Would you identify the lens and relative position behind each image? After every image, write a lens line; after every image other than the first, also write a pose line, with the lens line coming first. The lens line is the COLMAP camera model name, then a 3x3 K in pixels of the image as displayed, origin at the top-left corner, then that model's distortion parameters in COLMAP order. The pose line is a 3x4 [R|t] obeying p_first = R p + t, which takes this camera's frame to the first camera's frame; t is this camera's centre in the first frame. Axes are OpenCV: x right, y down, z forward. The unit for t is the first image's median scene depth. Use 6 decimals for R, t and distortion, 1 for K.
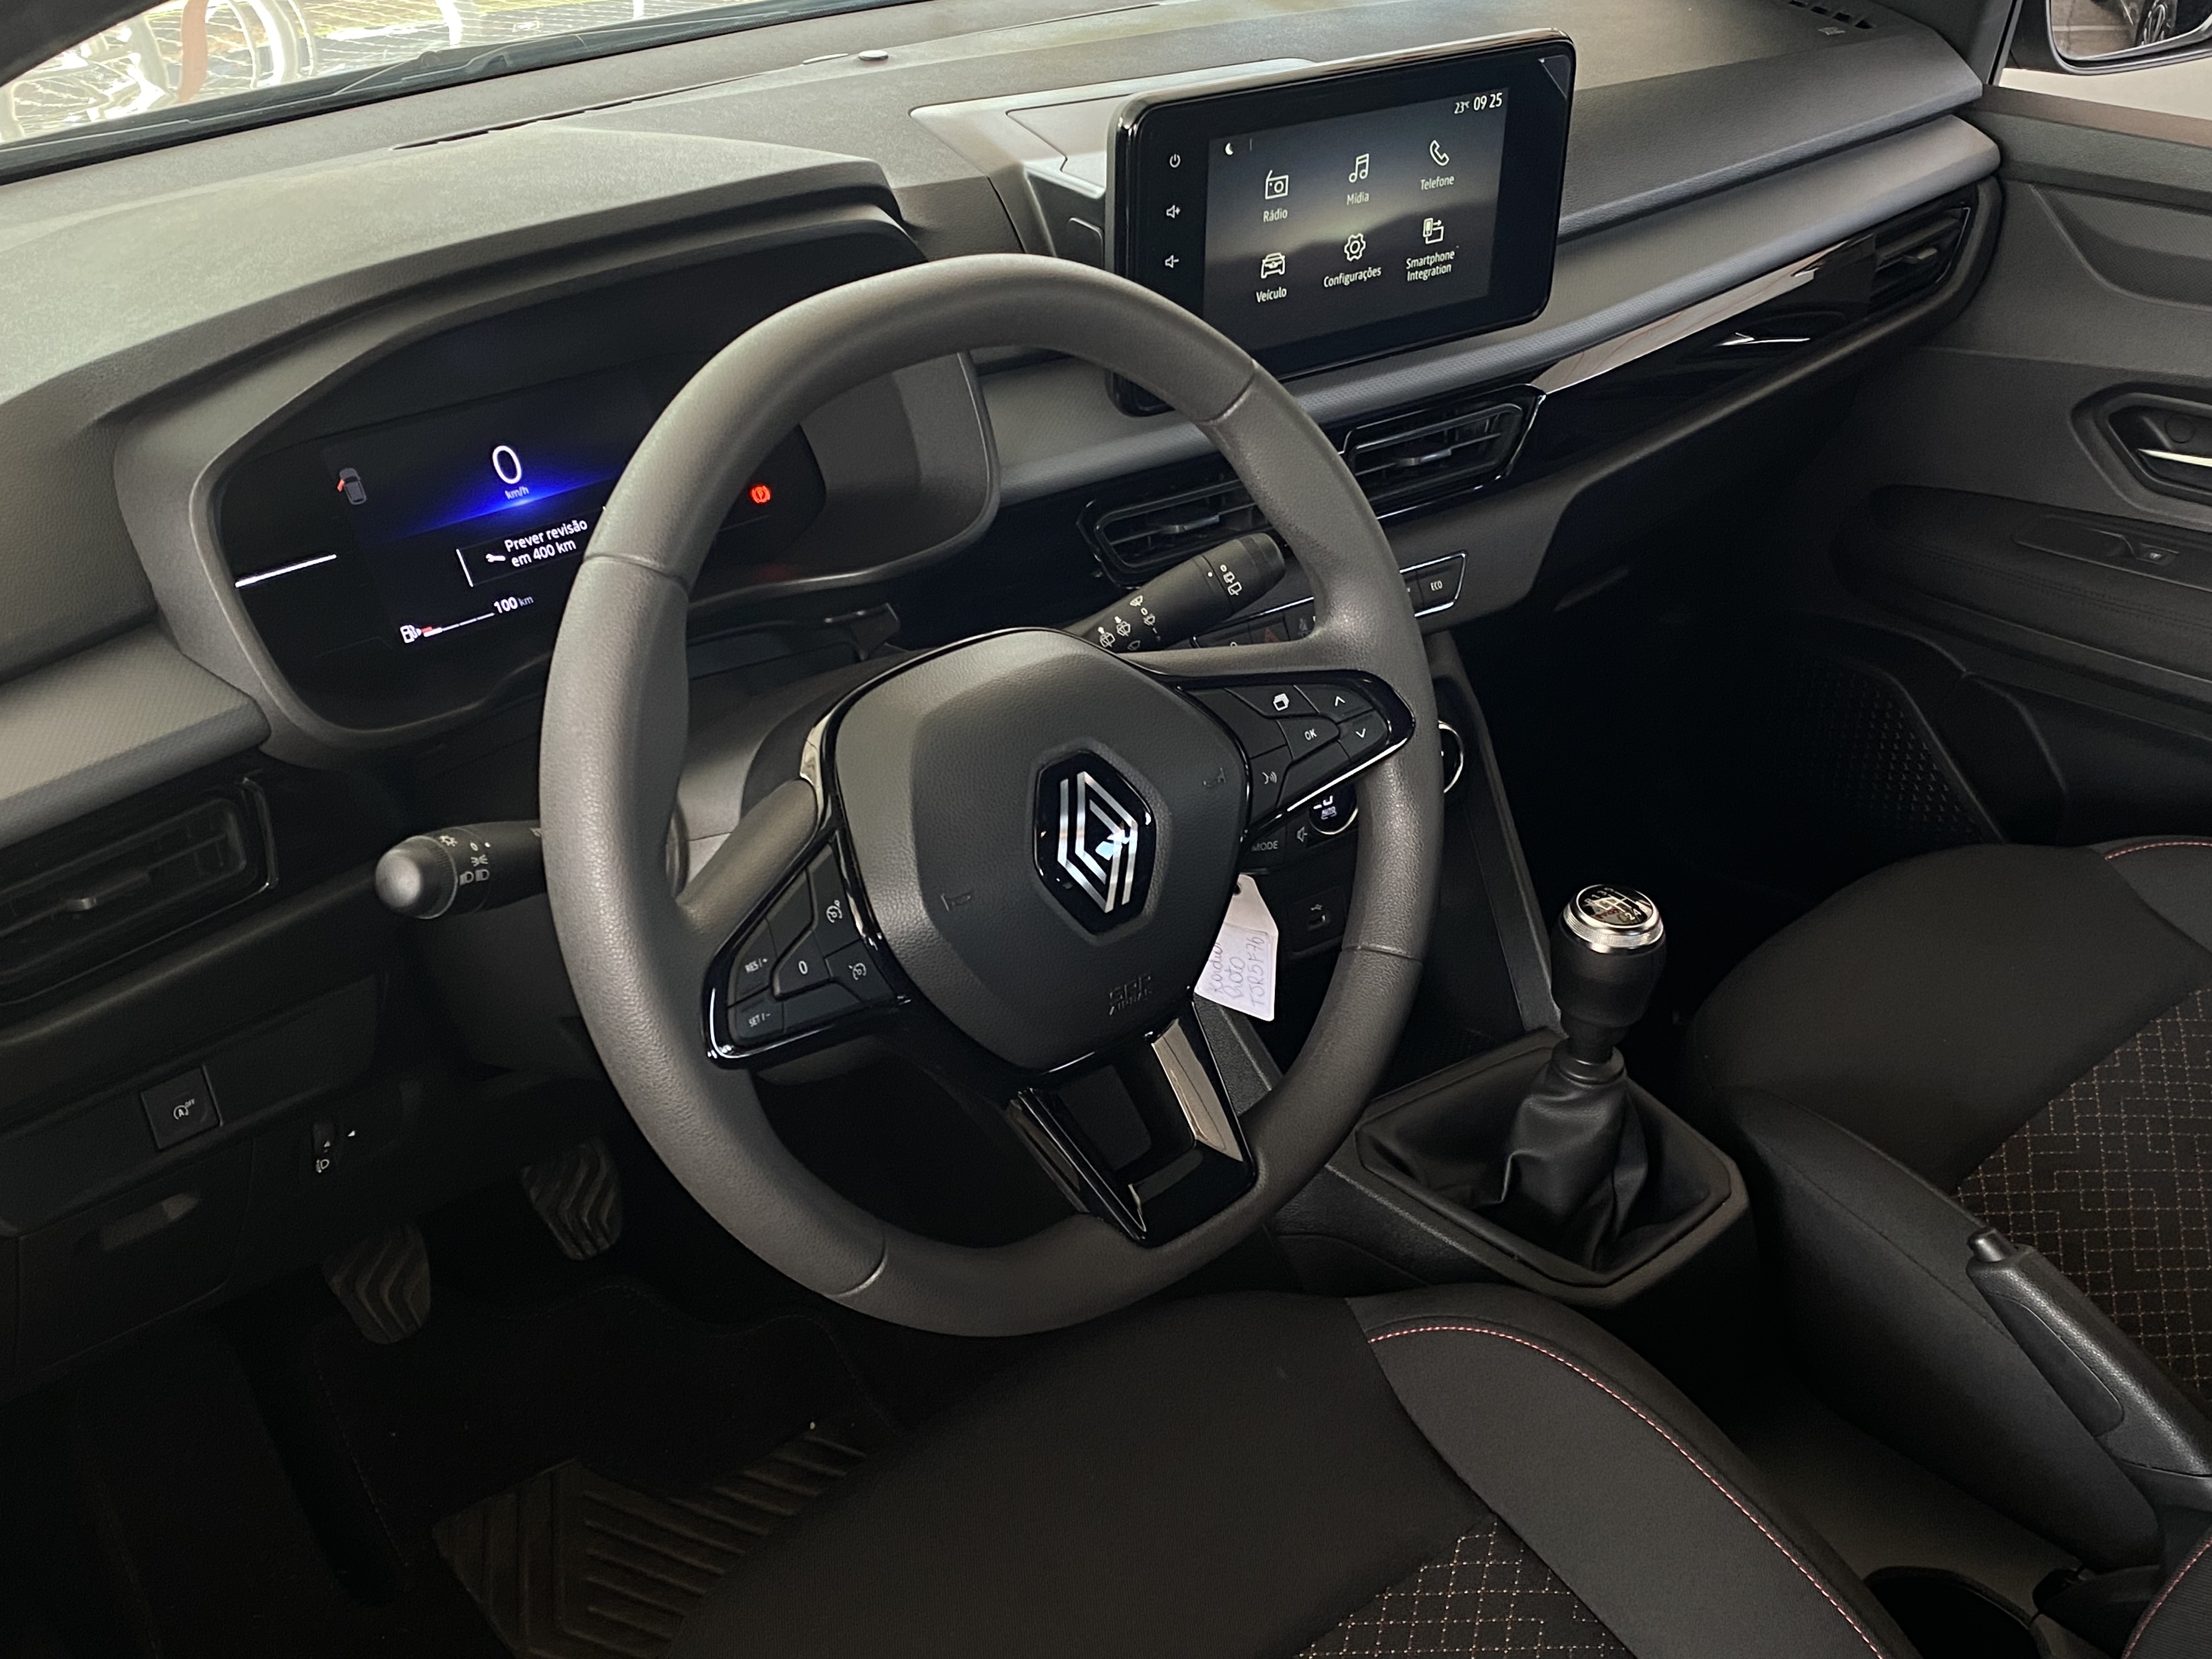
lens RADIAL K [[2363.1, 0, 1106.0], [0, 2363.1, 829.5], [0, 0, 1]] dist [0.232123, -0.914830]
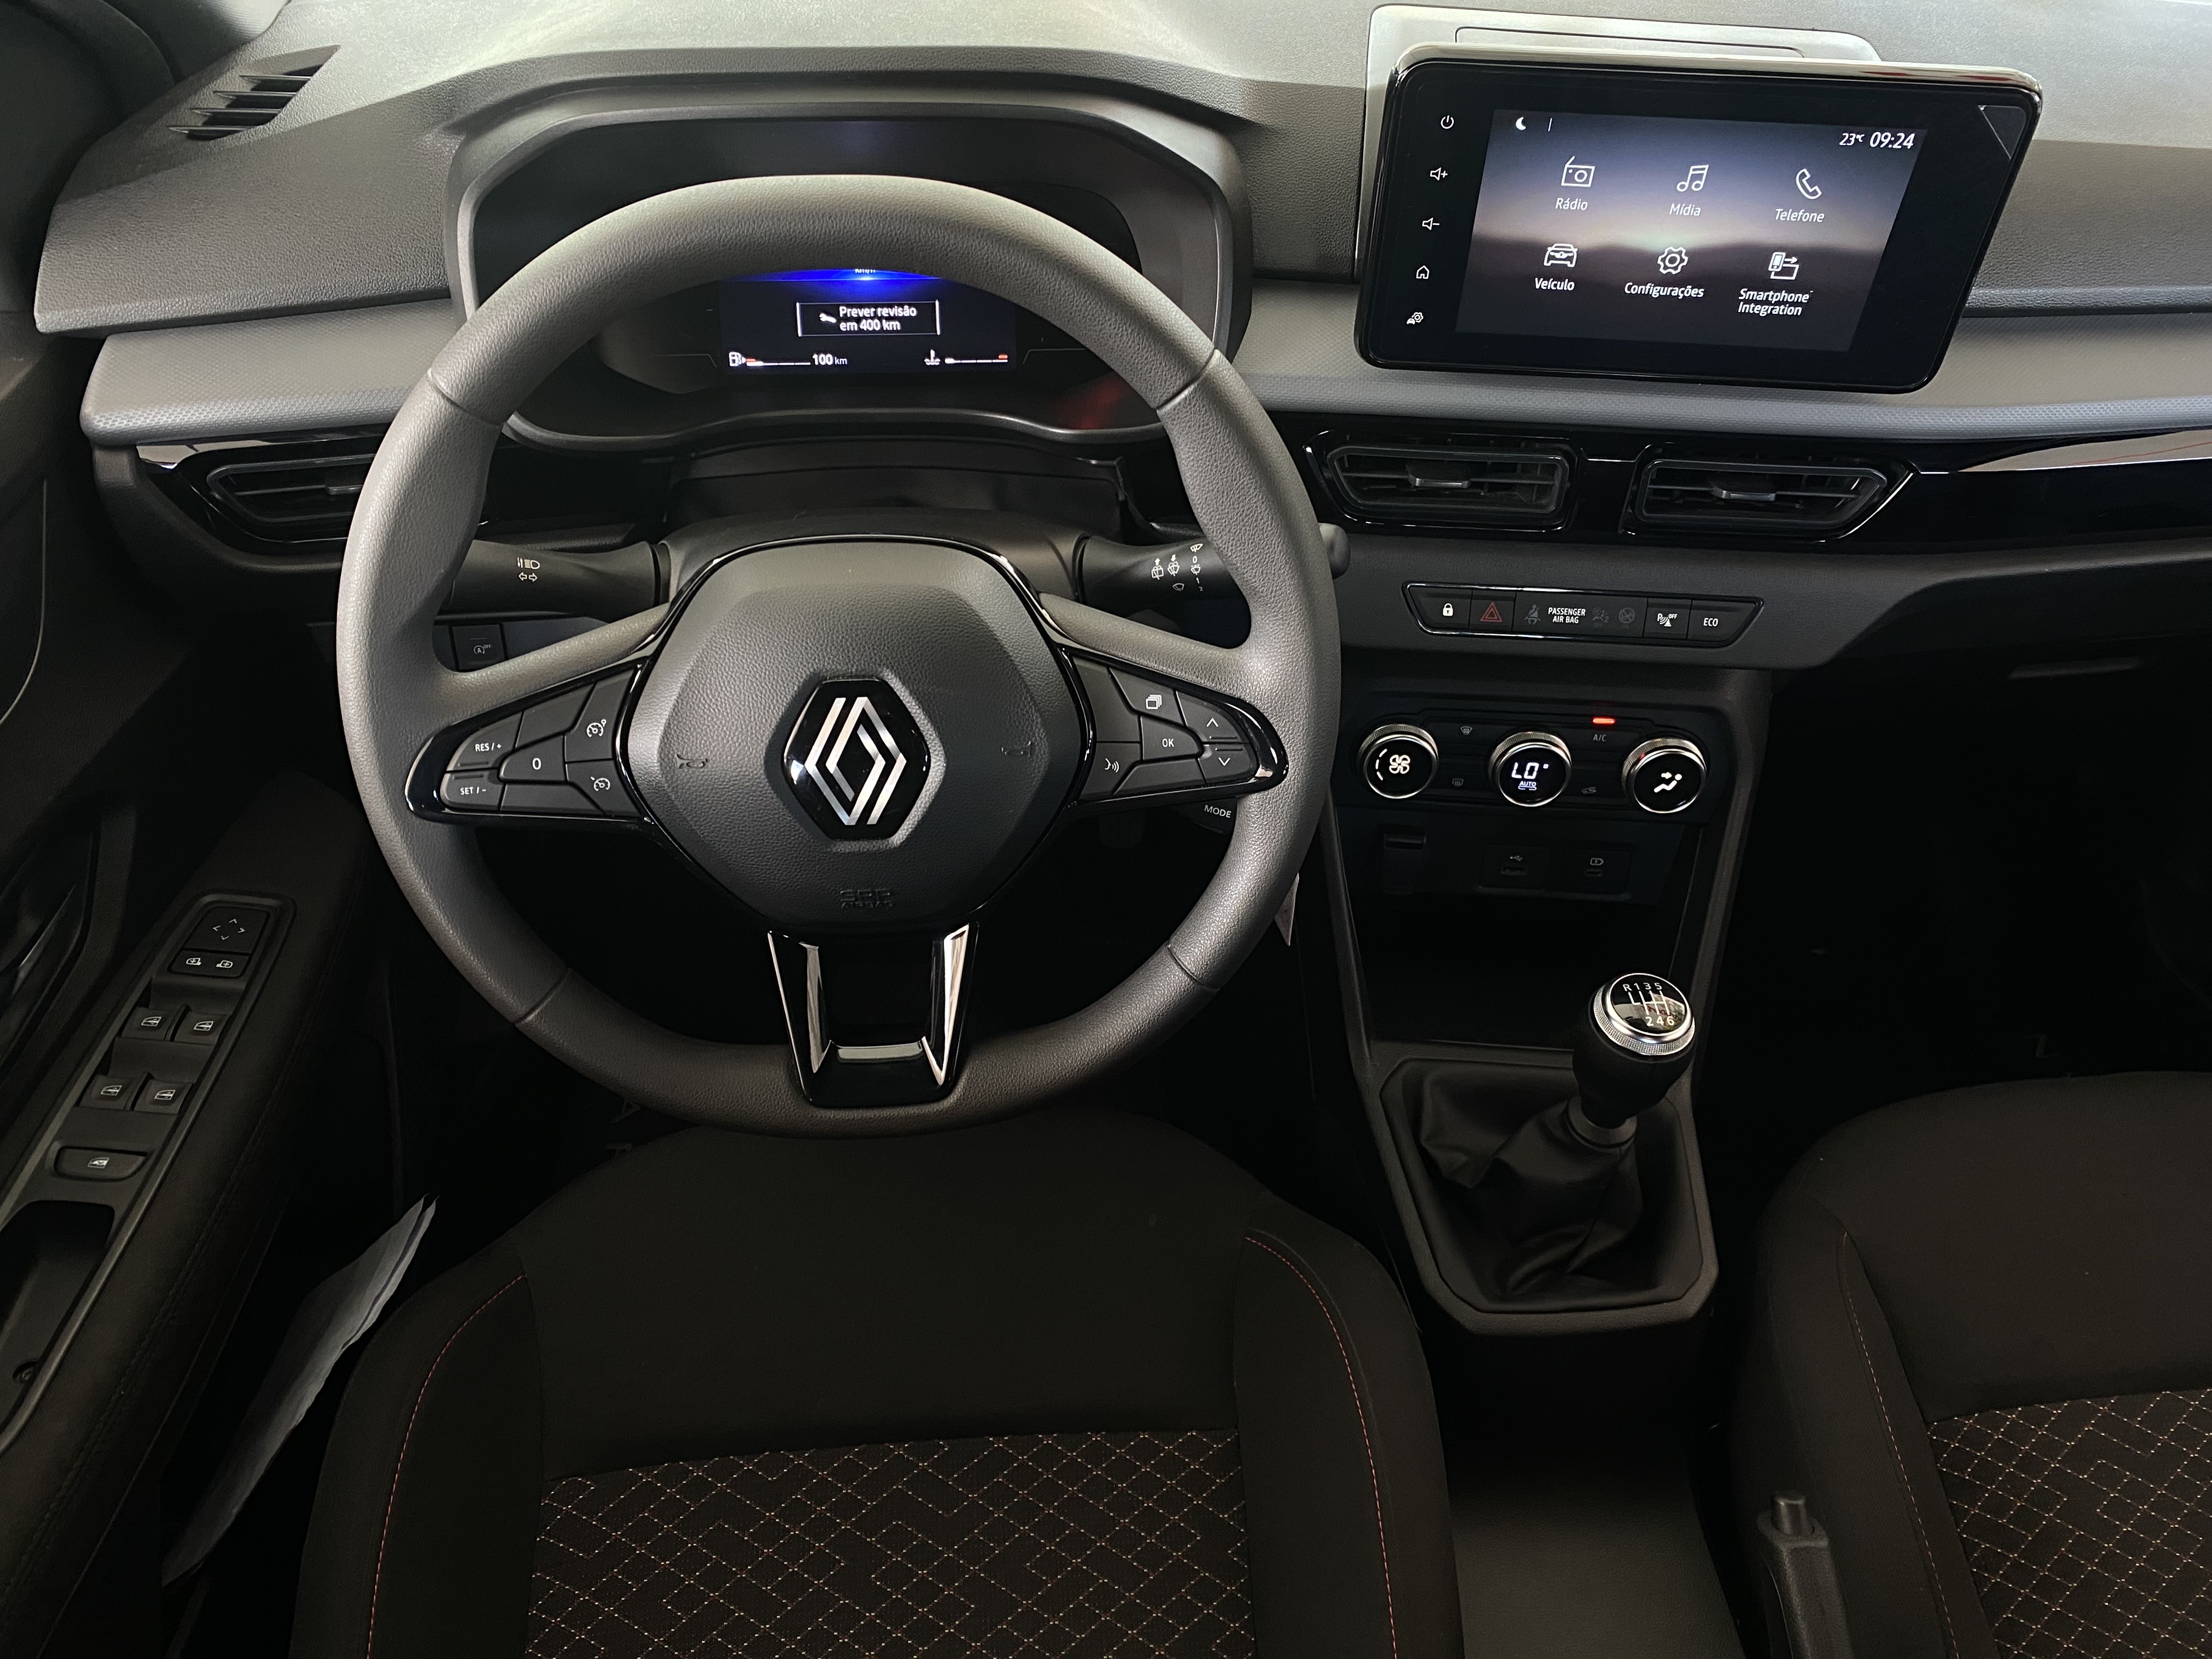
lens RADIAL K [[1685.5, 0, 1101.8], [0, 1685.5, 823.3], [0, 0, 1]] dist [-0.007549, -0.006328]
pose [[0.785777, 0.431367, -0.443257, 0.317848], [-0.325008, 0.897707, 0.297474, -0.170611], [0.526236, -0.089686, 0.845596, 0.309377]]
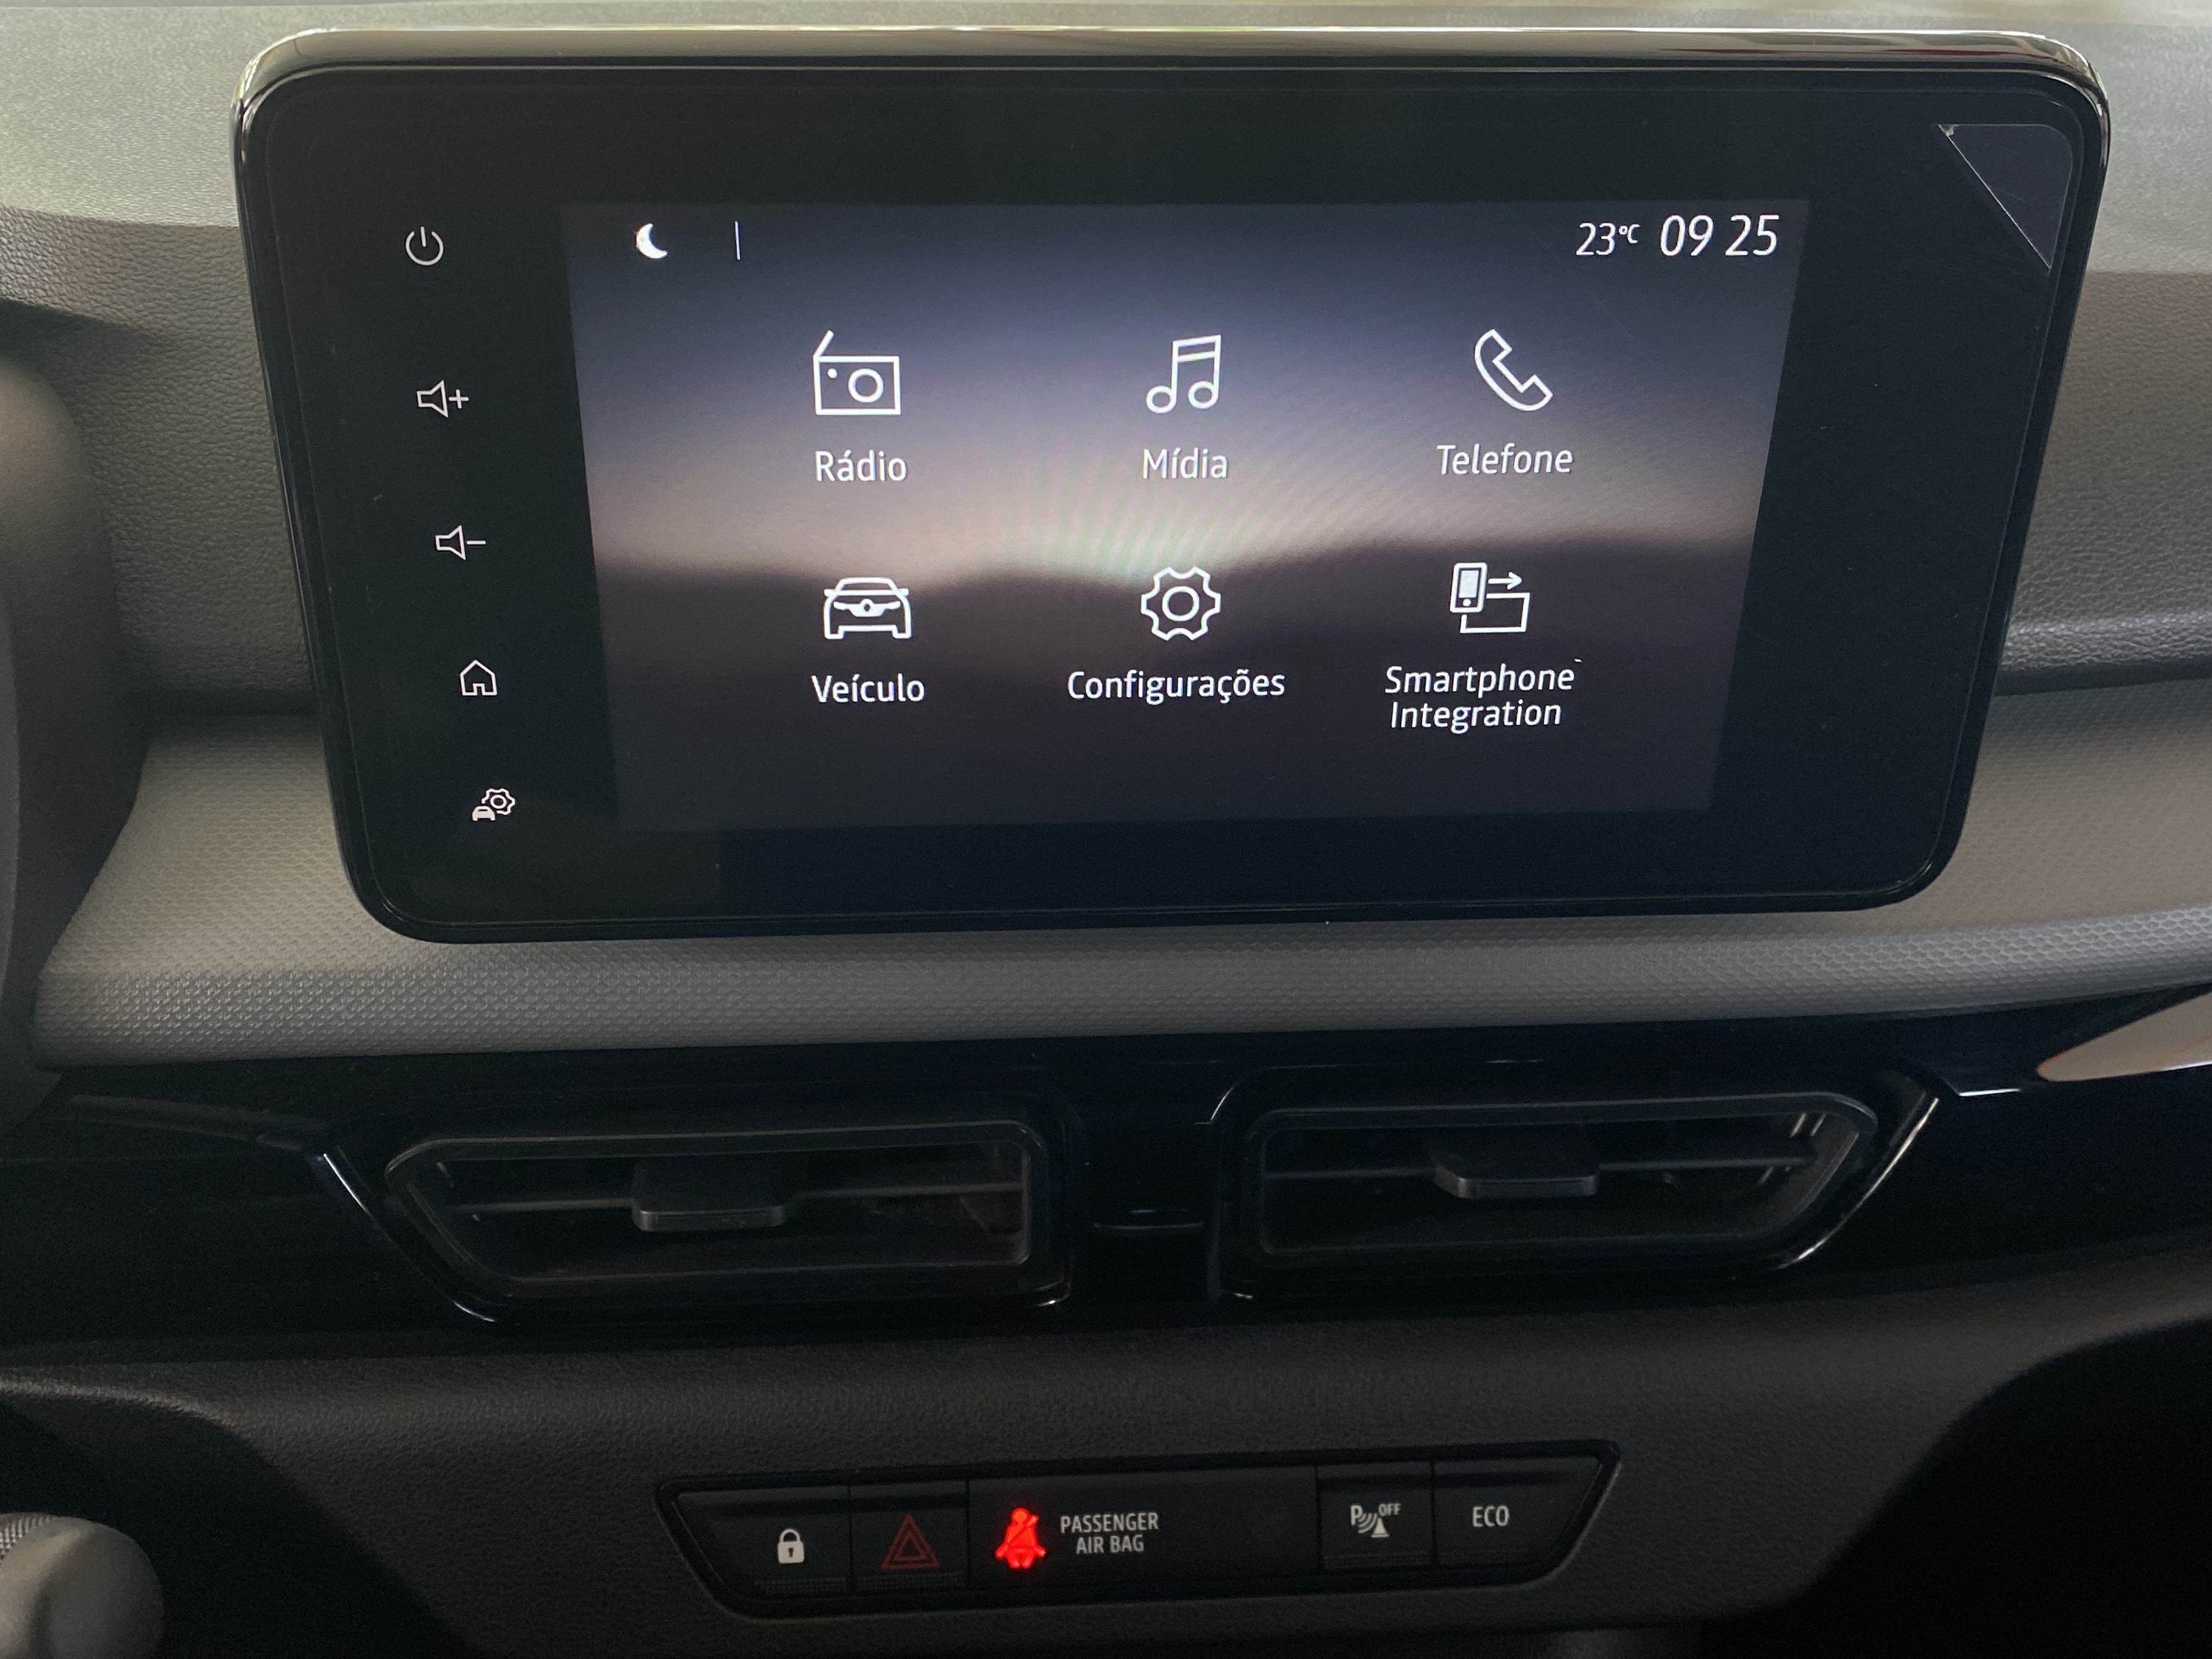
lens RADIAL K [[2363.1, 0, 1106.0], [0, 2363.1, 829.5], [0, 0, 1]] dist [0.232123, -0.914830]
pose [[0.862754, 0.249102, -0.440005, 0.249871], [-0.263699, 0.964175, 0.028795, -0.221951], [0.431415, 0.091186, 0.897533, 0.708788]]
